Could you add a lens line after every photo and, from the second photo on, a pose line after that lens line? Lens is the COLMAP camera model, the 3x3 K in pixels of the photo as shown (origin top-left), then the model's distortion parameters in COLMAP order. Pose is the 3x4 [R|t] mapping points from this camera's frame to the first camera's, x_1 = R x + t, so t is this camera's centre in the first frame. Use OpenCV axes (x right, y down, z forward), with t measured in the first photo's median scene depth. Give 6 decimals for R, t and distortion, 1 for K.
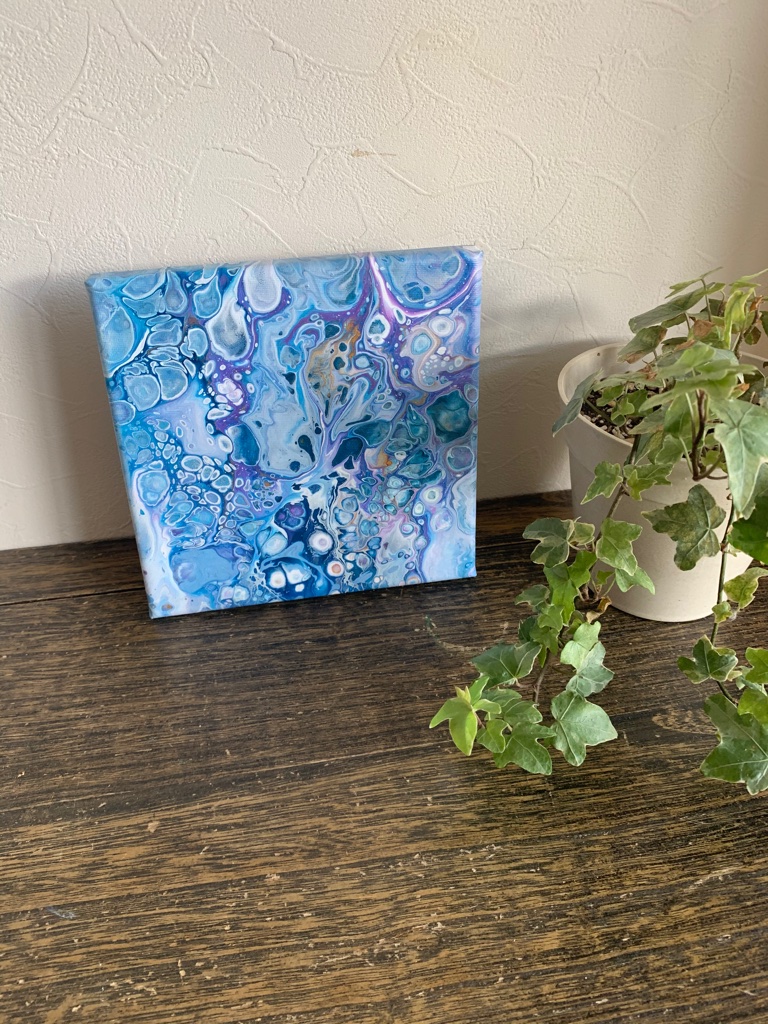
lens RADIAL K [[812.1, 0, 381.9], [0, 812.1, 512.3], [0, 0, 1]] dist [0.025952, -0.018832]
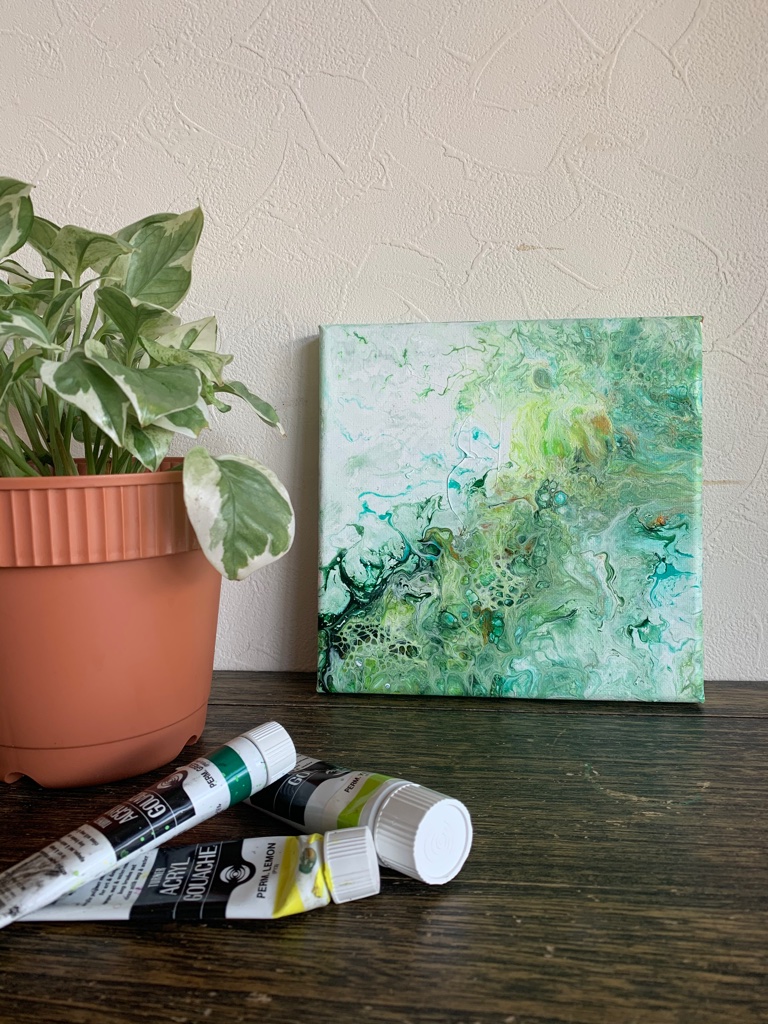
lens RADIAL K [[812.1, 0, 384.6], [0, 812.1, 511.2], [0, 0, 1]] dist [0.025952, -0.018832]
pose [[0.958677, 0.014398, -0.284134, 0.105729], [-0.150976, 0.872238, -0.465196, 0.364095], [0.241134, 0.488870, 0.838368, 0.317660]]
